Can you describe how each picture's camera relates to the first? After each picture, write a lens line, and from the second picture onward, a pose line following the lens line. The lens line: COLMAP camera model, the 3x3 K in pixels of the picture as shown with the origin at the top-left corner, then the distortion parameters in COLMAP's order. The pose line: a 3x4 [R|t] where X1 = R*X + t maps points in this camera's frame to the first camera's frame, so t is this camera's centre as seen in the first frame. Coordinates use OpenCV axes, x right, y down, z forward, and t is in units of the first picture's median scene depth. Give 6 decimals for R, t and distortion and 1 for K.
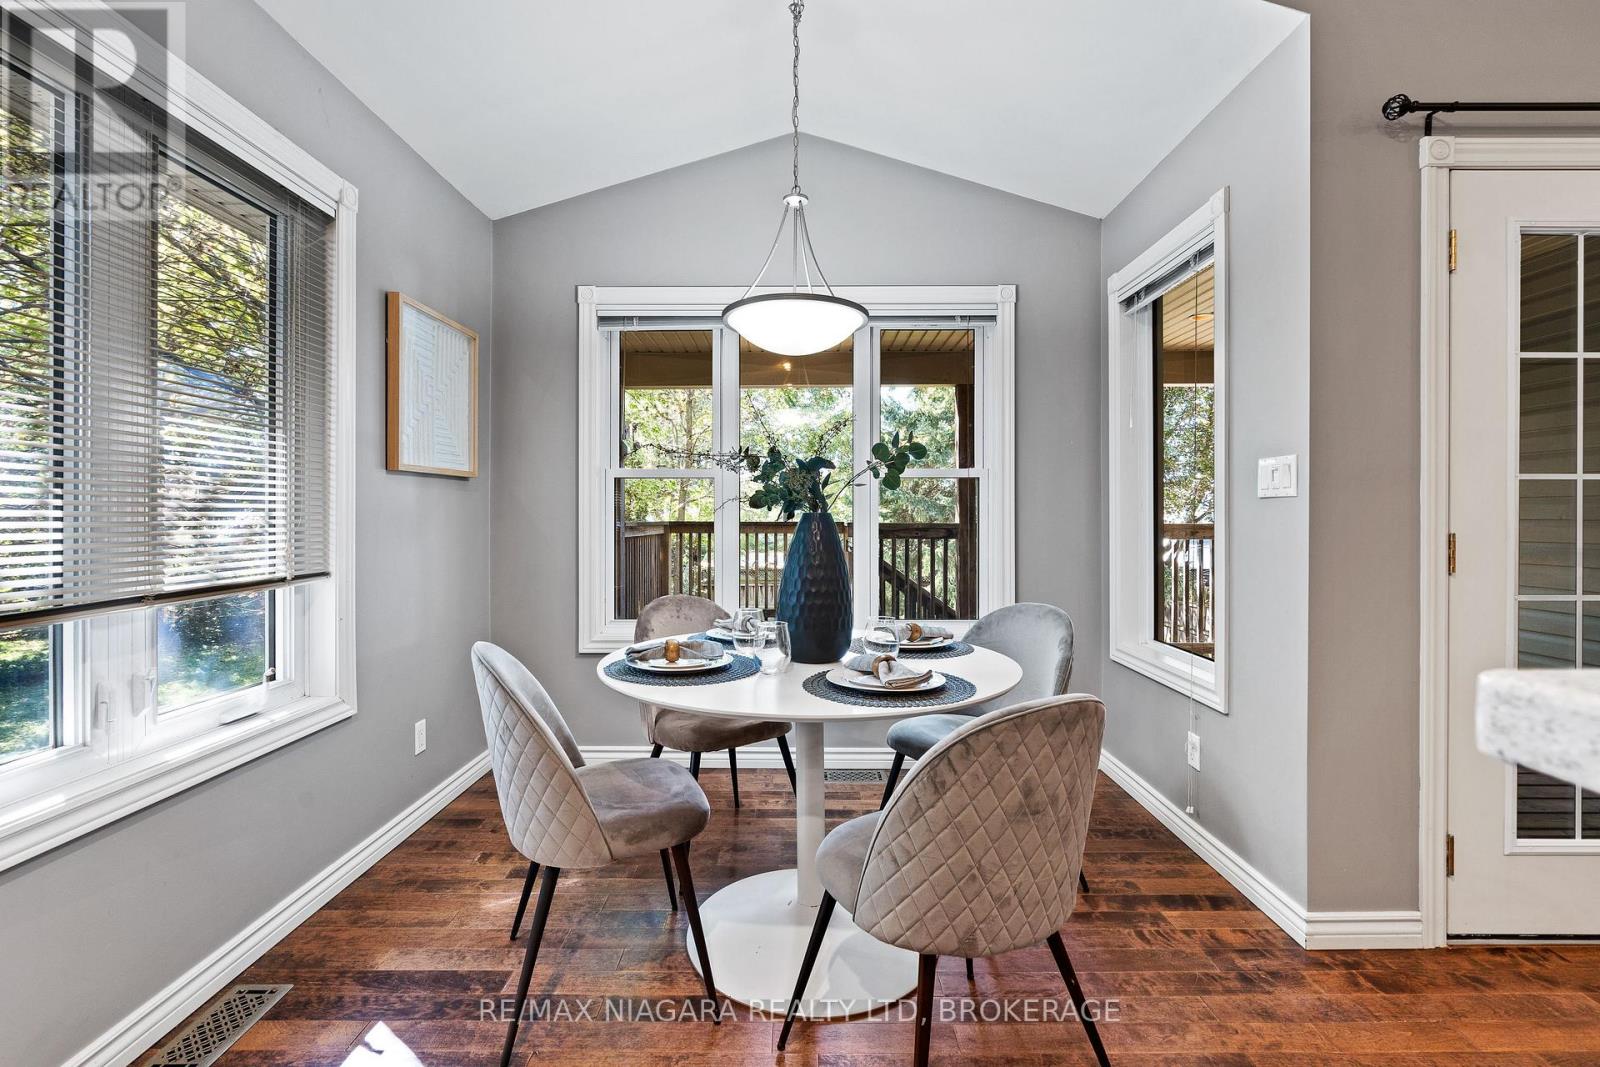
lens RADIAL K [[720.3, 0, 800.9], [0, 720.3, 526.4], [0, 0, 1]] dist [-0.005558, 0.000866]
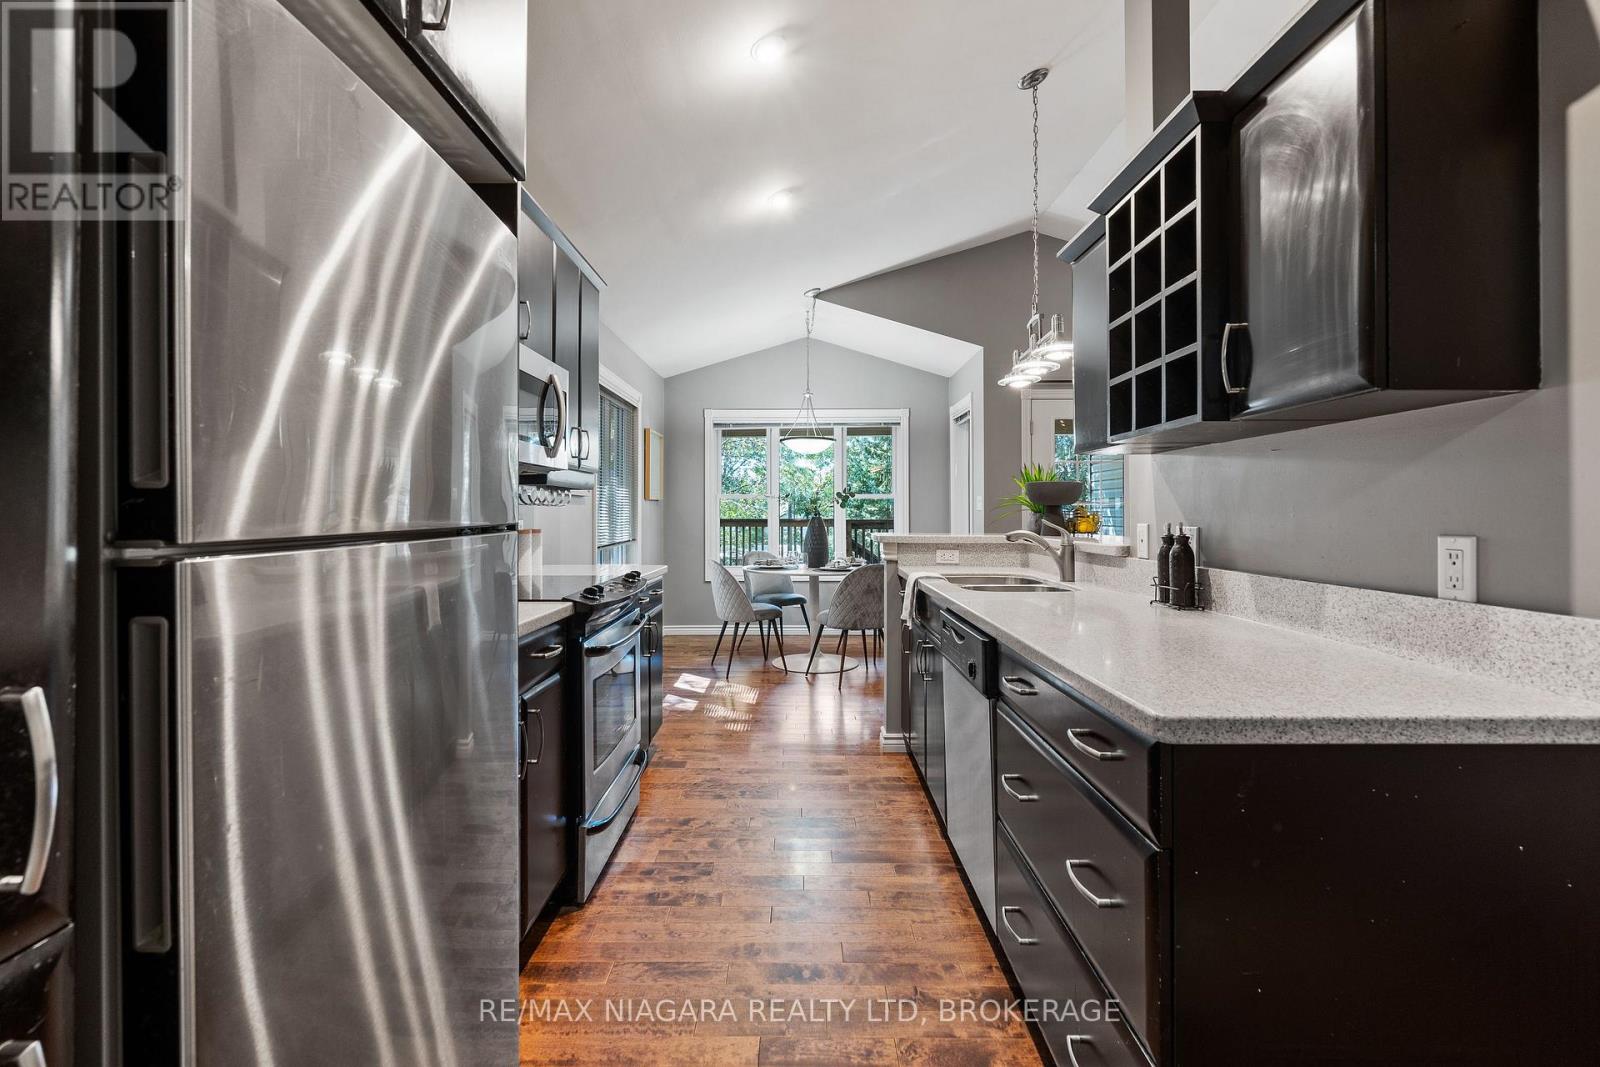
lens RADIAL K [[720.3, 0, 799.8], [0, 720.3, 523.8], [0, 0, 1]] dist [-0.005558, 0.000866]
pose [[0.999994, -0.003276, -0.000839, -0.027006], [0.003277, 0.999994, 0.001001, 0.004986], [0.000835, -0.001004, 0.999999, -1.195611]]
